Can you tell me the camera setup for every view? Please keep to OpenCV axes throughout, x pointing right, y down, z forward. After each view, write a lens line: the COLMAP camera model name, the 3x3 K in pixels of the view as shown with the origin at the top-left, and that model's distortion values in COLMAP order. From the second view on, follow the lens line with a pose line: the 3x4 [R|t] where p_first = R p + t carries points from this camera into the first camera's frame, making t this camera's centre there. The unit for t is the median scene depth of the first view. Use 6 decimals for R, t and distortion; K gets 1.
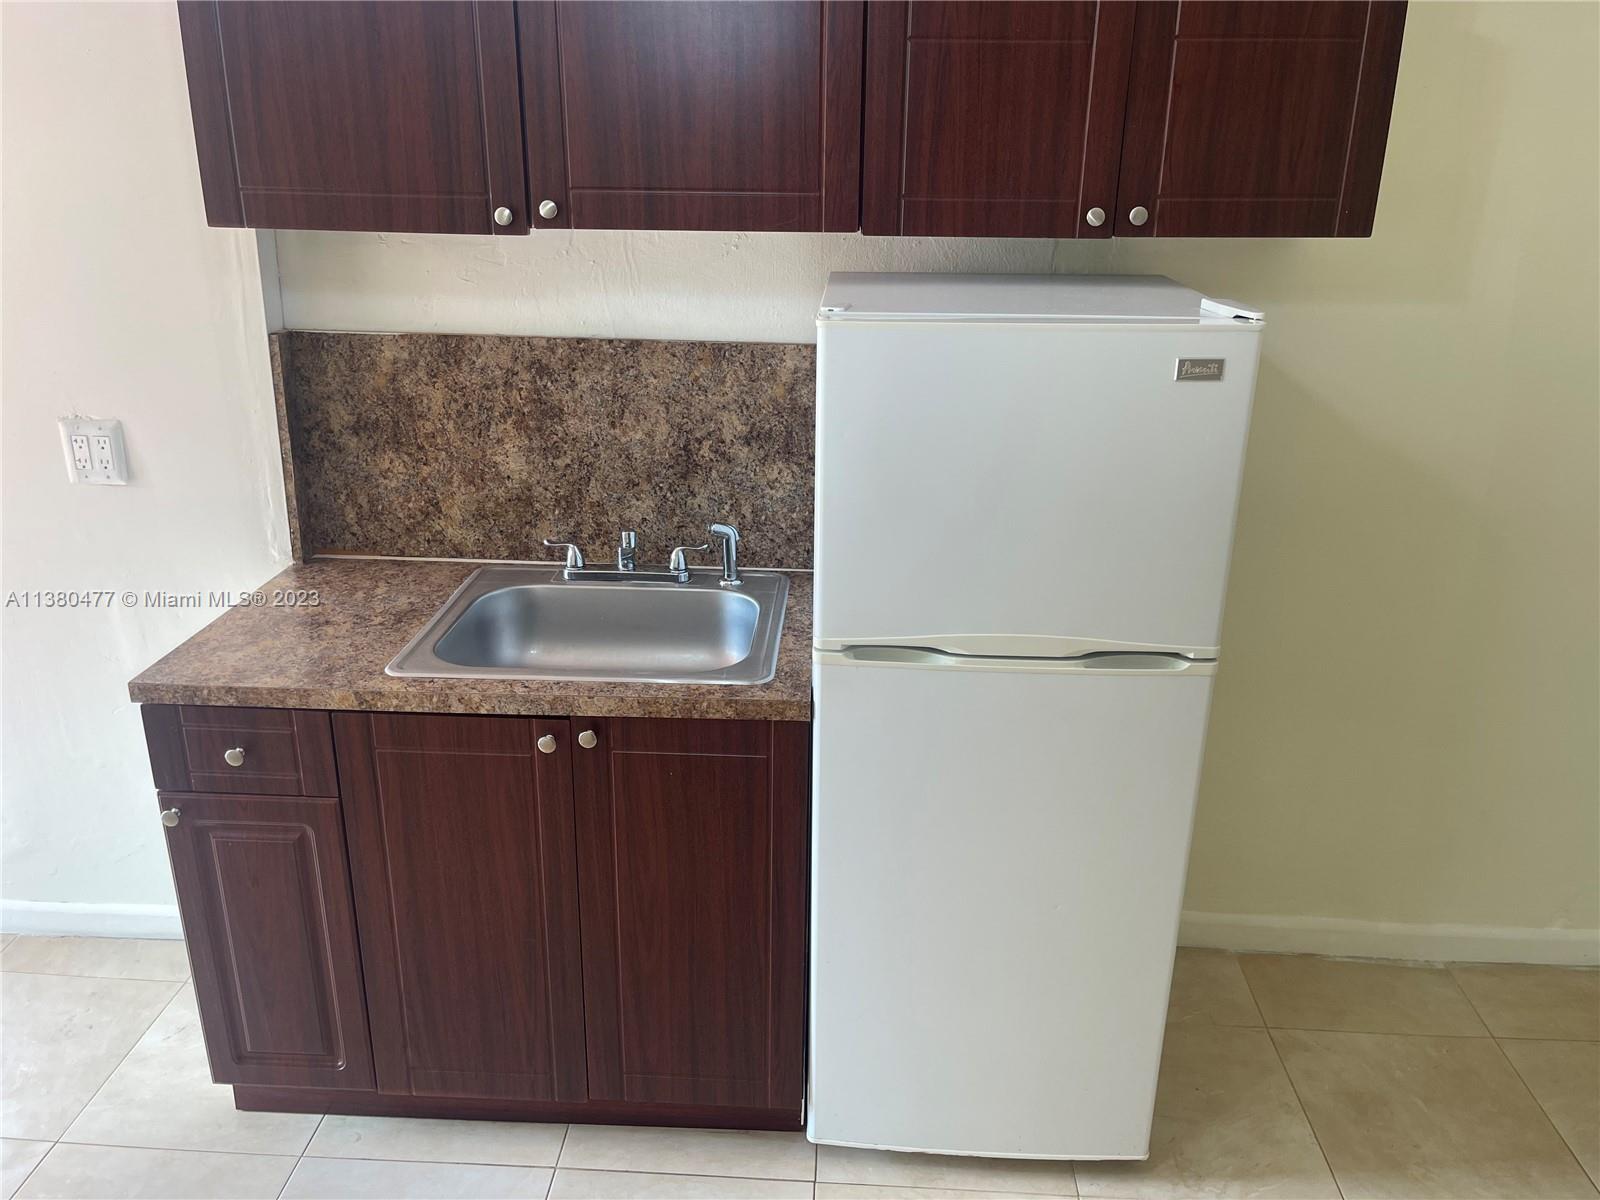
lens RADIAL K [[1211.1, 0, 800.0], [0, 1211.1, 600.0], [0, 0, 1]] dist [0.027169, -0.000586]
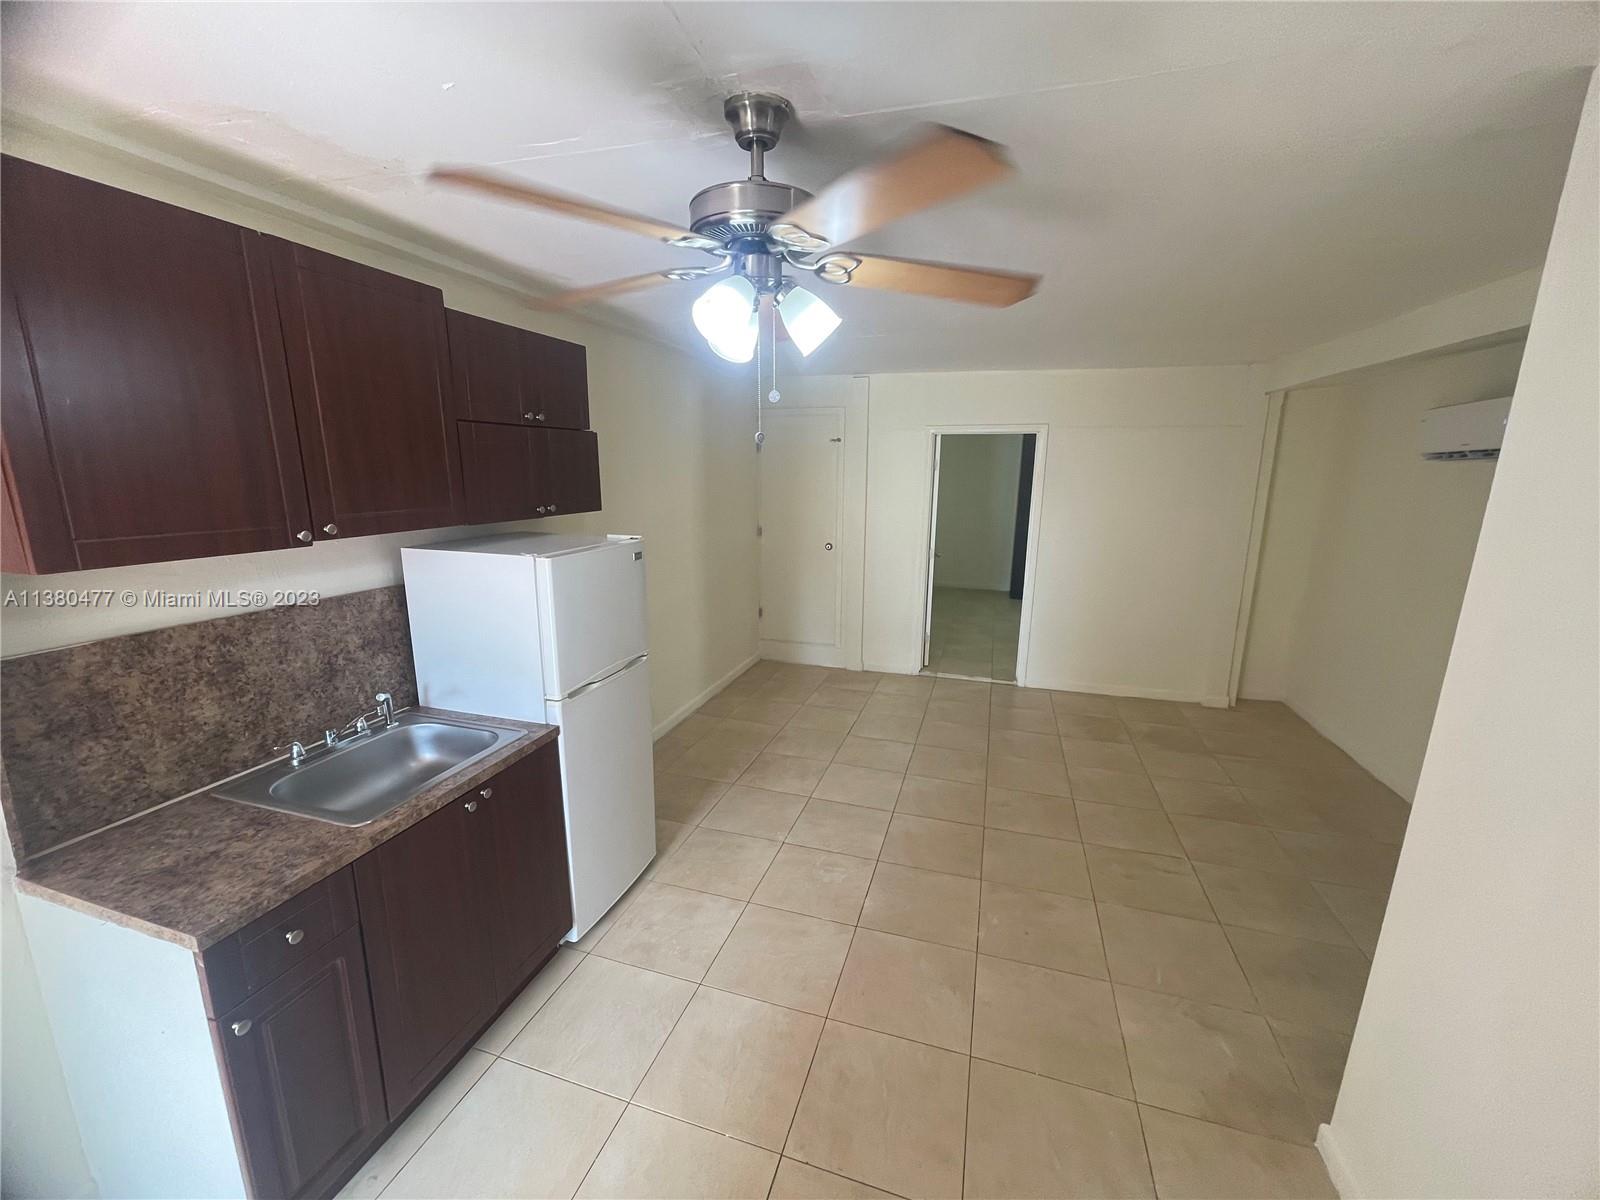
lens RADIAL K [[642.2, 0, 792.4], [0, 642.2, 605.0], [0, 0, 1]] dist [-0.004403, 0.000020]
pose [[0.266394, -0.214276, 0.939745, -0.727897], [0.329548, 0.936468, 0.120110, -0.096612], [-0.905777, 0.277694, 0.320084, 0.134730]]
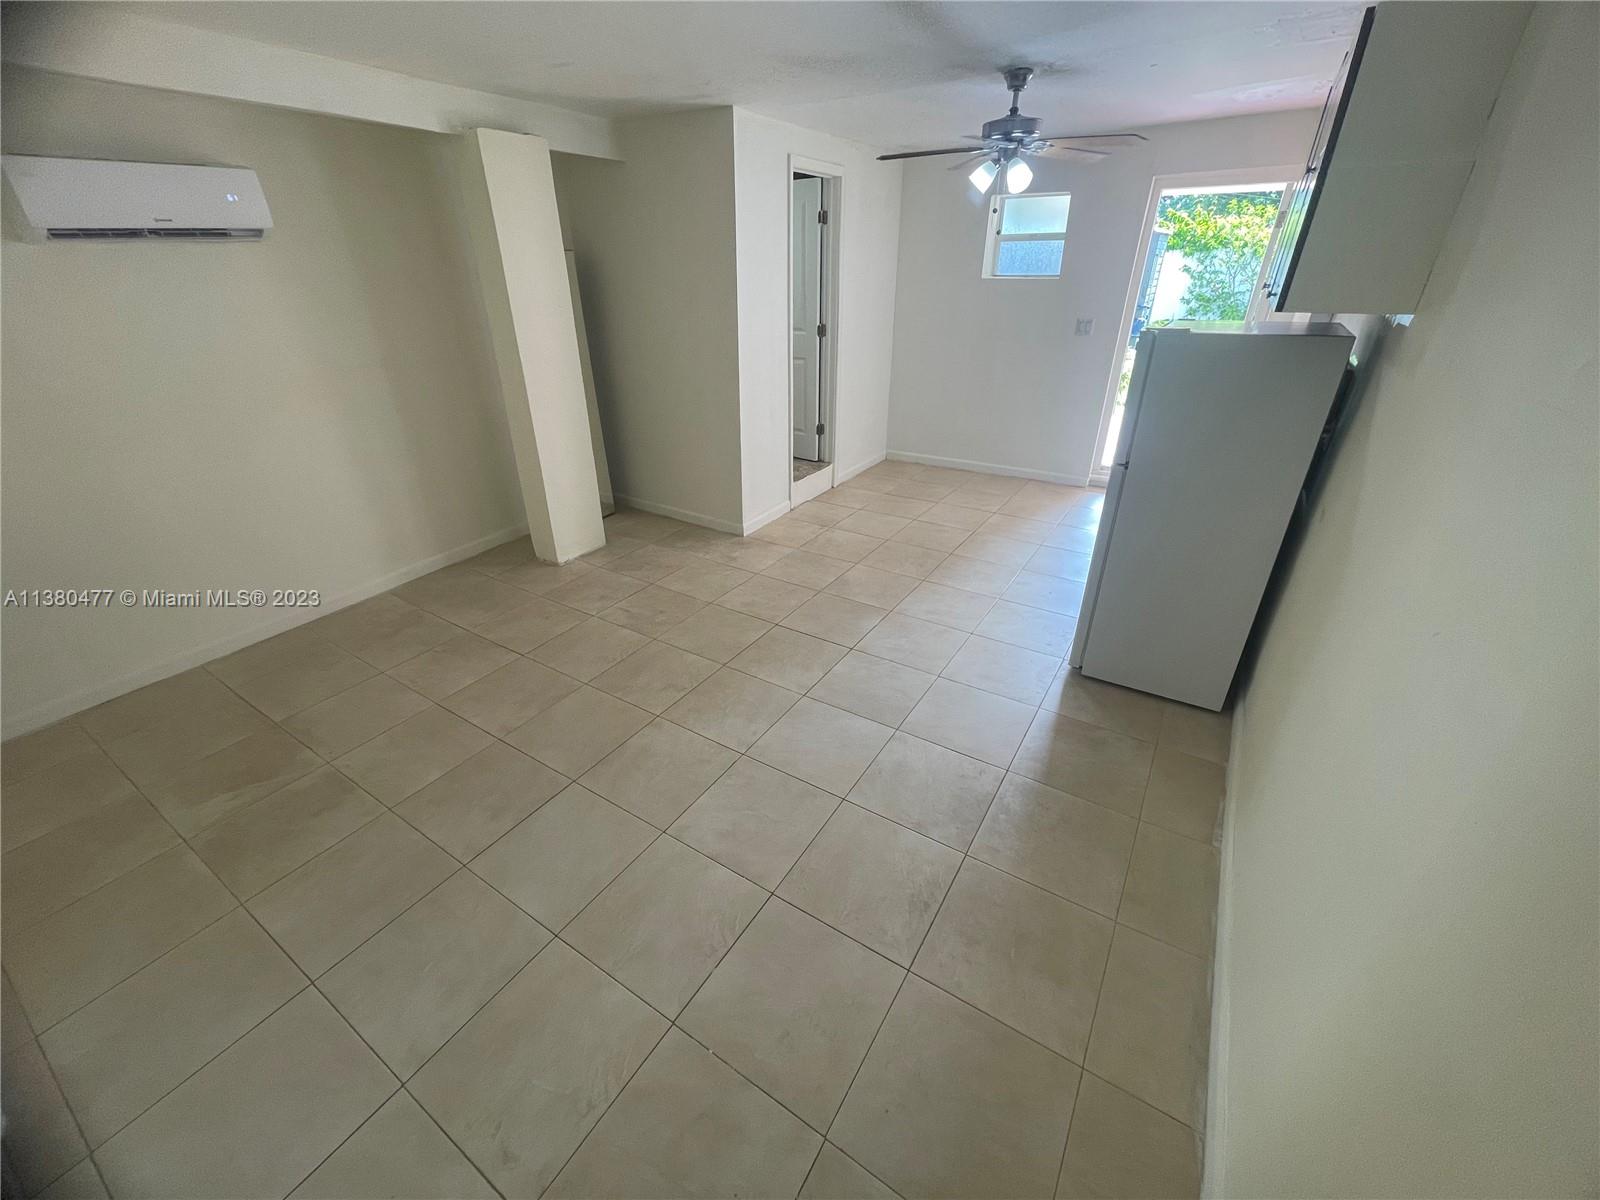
lens RADIAL K [[645.5, 0, 796.3], [0, 645.5, 603.2], [0, 0, 1]] dist [-0.001122, 0.000006]
pose [[-0.502210, 0.400634, -0.766340, 1.438562], [-0.292648, 0.755171, 0.586578, -0.267231], [0.813721, 0.518854, -0.262010, 0.732180]]
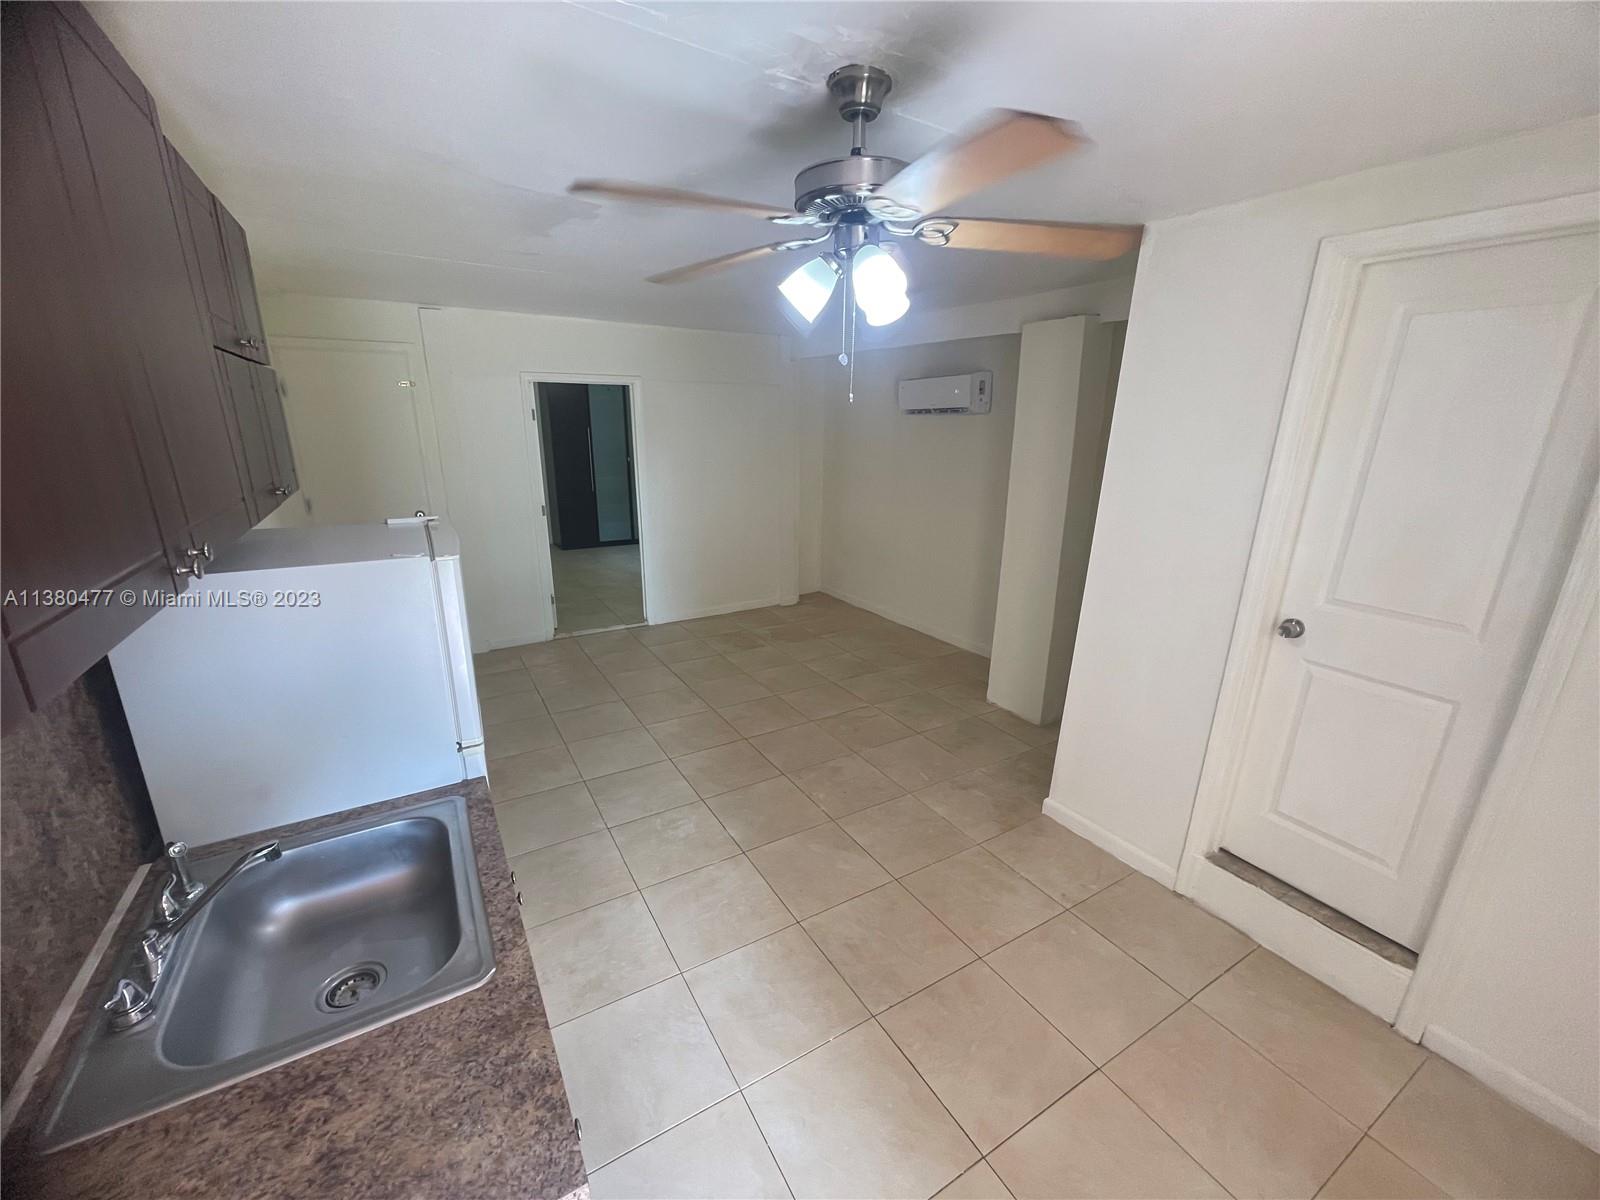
lens RADIAL K [[642.2, 0, 792.4], [0, 642.2, 605.0], [0, 0, 1]] dist [-0.004403, 0.000020]
pose [[-0.540341, -0.252163, 0.802773, -0.678352], [0.275314, 0.848546, 0.451853, -0.311906], [-0.795131, 0.465170, -0.389081, 0.698616]]
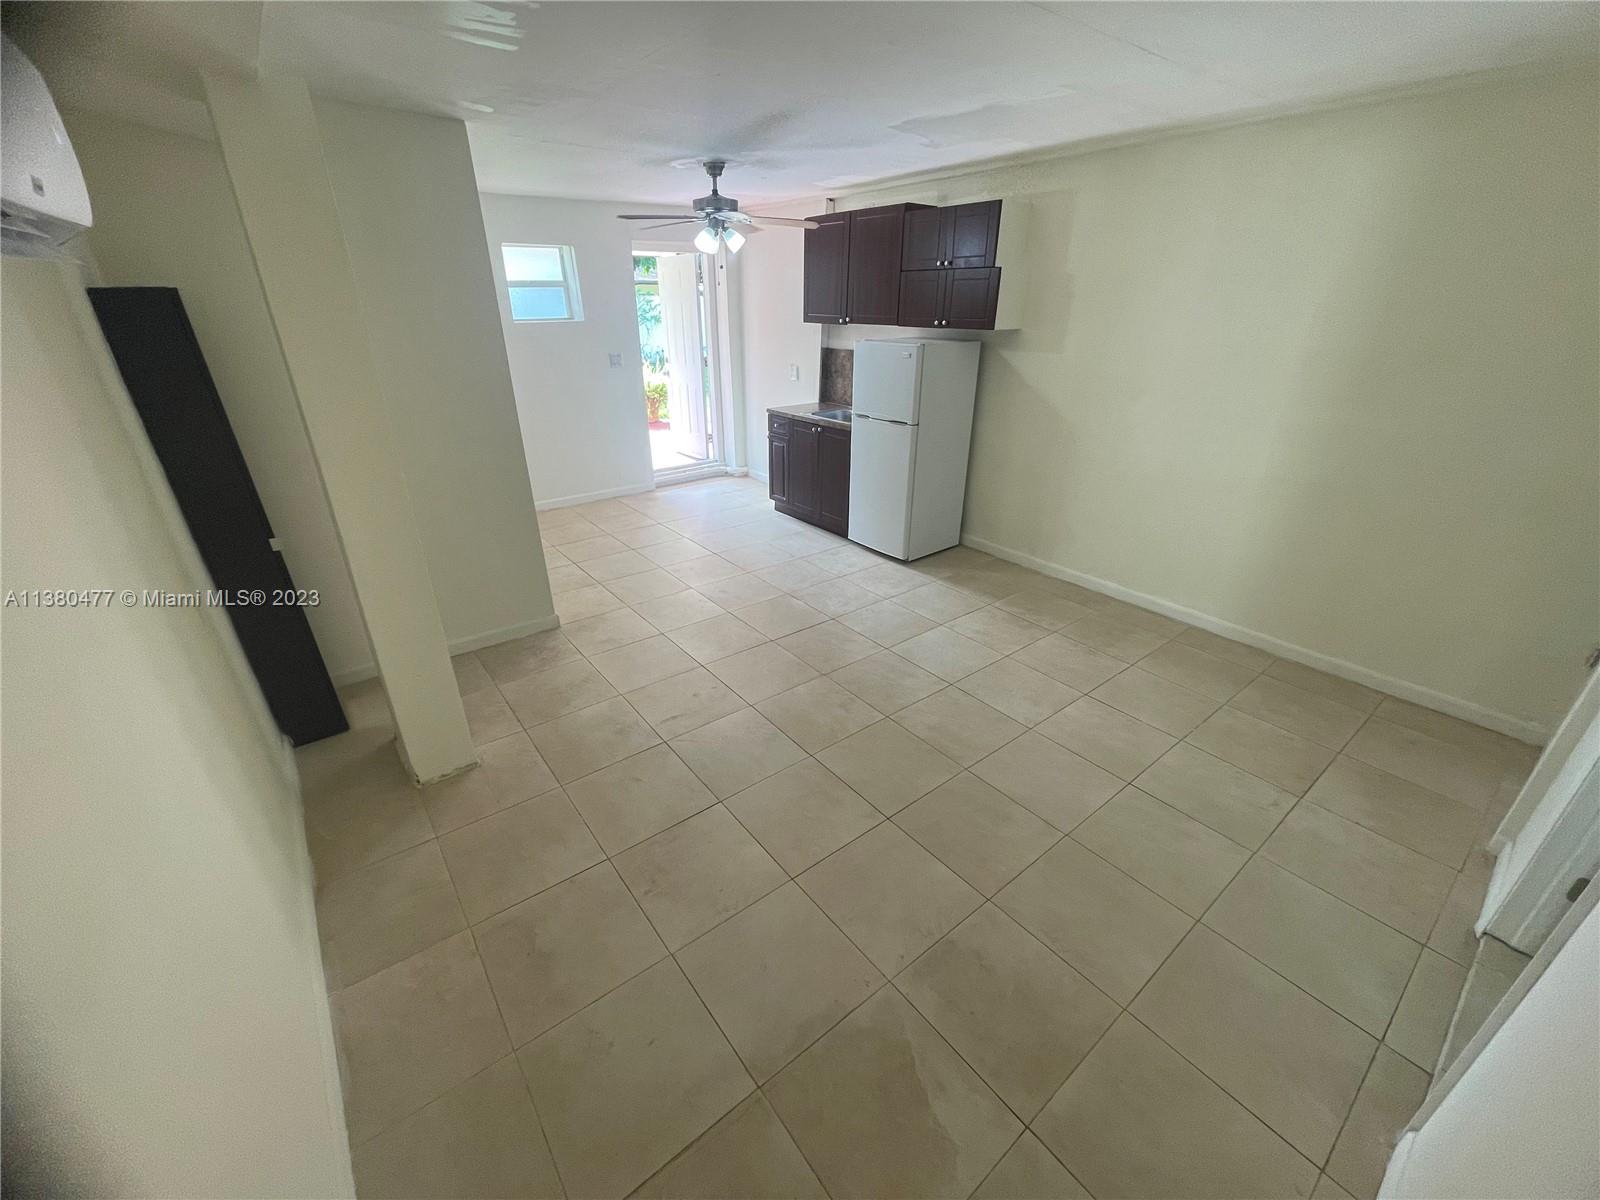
lens RADIAL K [[642.2, 0, 792.4], [0, 642.2, 605.0], [0, 0, 1]] dist [-0.004403, 0.000020]
pose [[0.645301, 0.319351, -0.693975, 1.431640], [-0.253476, 0.946473, 0.199847, 0.235849], [0.720650, 0.046944, 0.691708, -0.685606]]
